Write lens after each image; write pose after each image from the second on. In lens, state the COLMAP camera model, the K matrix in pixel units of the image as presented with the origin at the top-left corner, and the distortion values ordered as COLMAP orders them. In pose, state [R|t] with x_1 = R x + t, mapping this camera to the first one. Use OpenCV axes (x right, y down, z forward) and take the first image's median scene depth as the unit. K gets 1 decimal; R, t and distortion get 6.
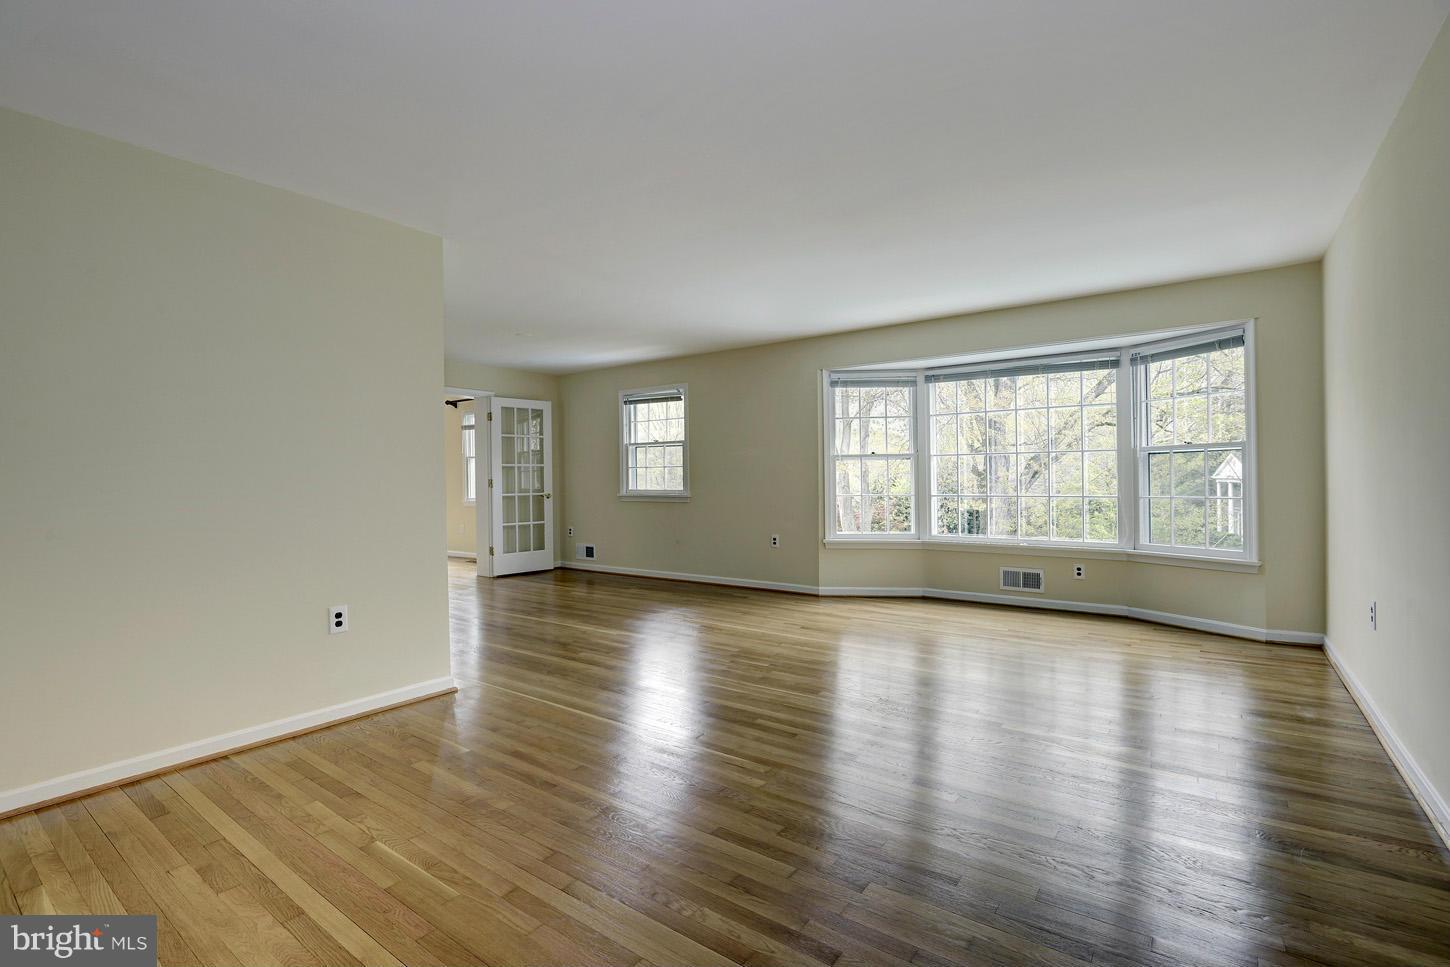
lens RADIAL K [[673.8, 0, 732.2], [0, 673.8, 477.2], [0, 0, 1]] dist [-0.012057, -0.000308]
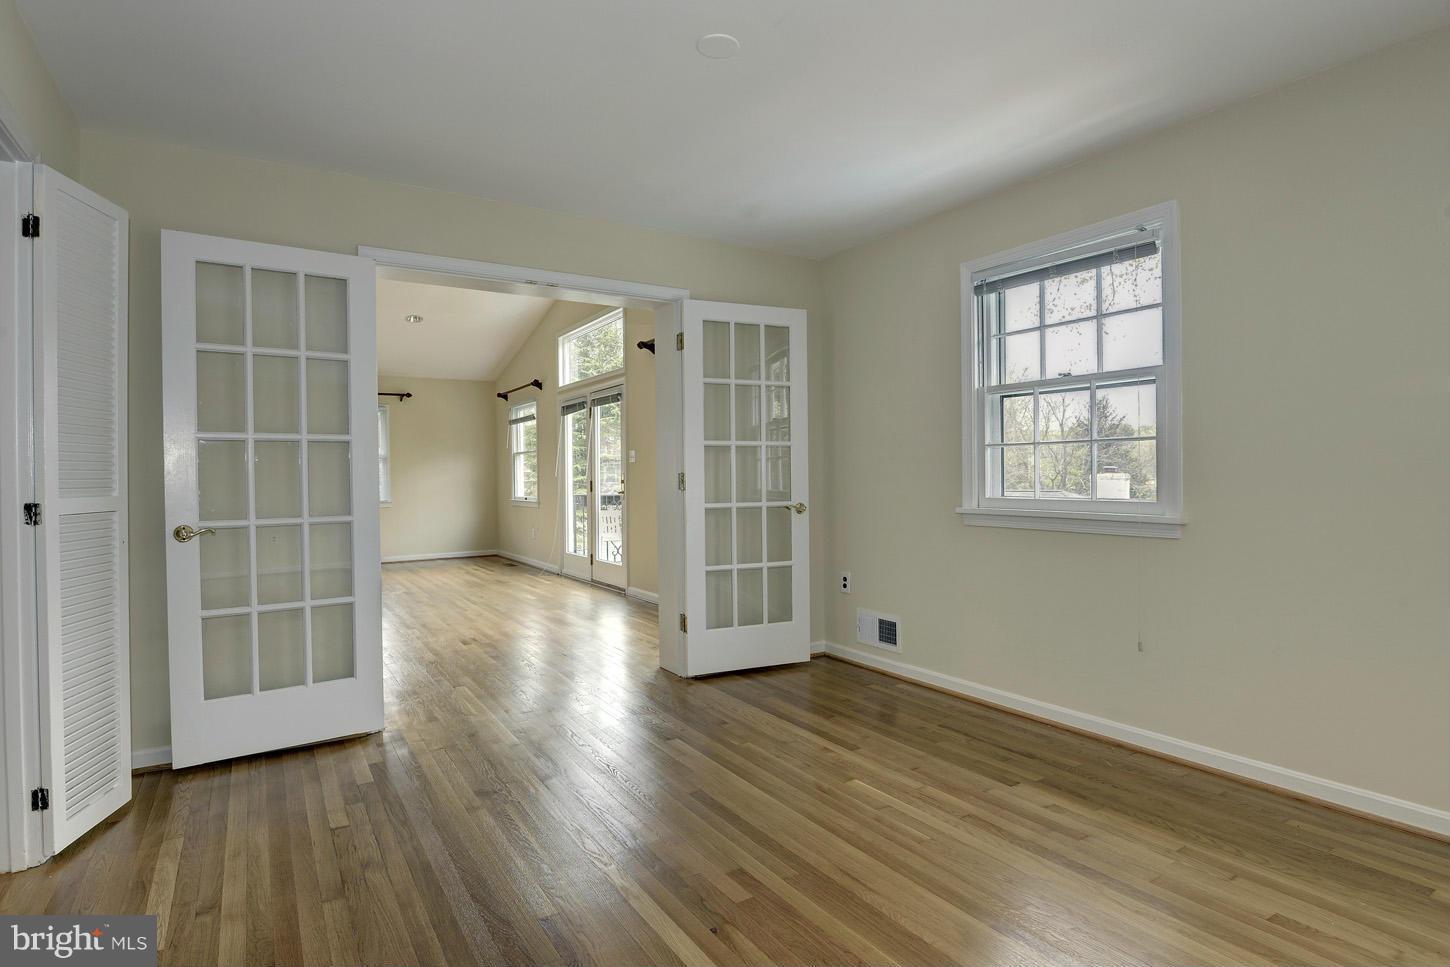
lens RADIAL K [[761.0, 0, 725.0], [0, 761.0, 483.5], [0, 0, 1]] dist [-0.015899, -0.001534]
pose [[0.929157, 0.006896, -0.369622, -0.130624], [-0.000853, 0.999863, 0.016509, 0.001860], [0.369685, -0.015024, 0.929036, 0.508526]]
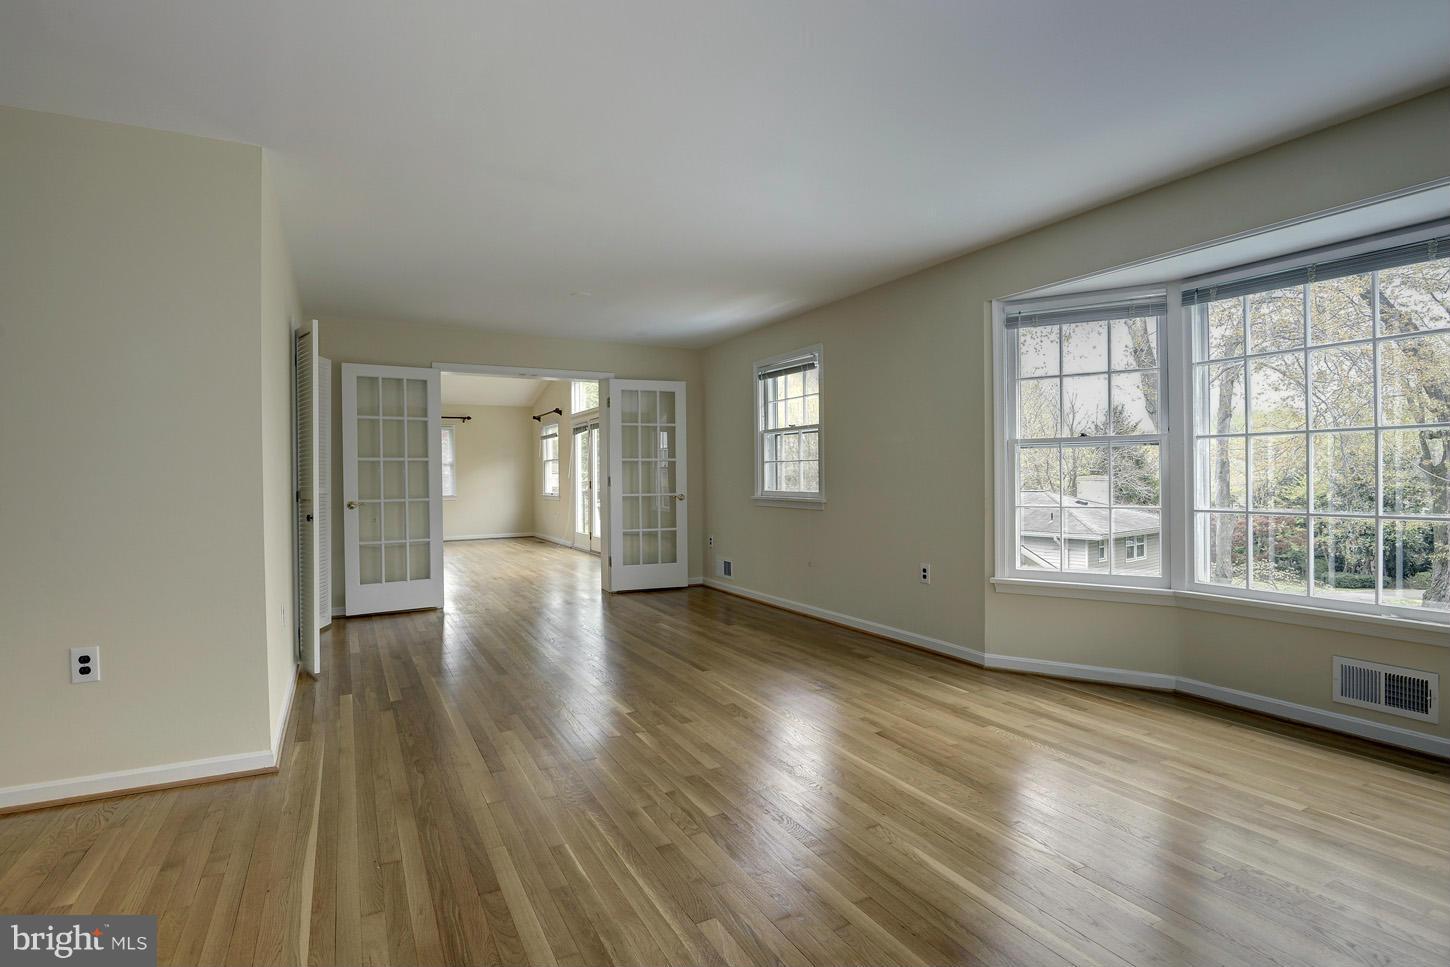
lens RADIAL K [[733.5, 0, 720.9], [0, 733.5, 479.7], [0, 0, 1]] dist [0.004958, -0.021497]
pose [[0.897942, 0.006245, -0.440070, 0.169009], [-0.001702, 0.999941, 0.010716, -0.002829], [0.440111, -0.008873, 0.897899, 0.235691]]
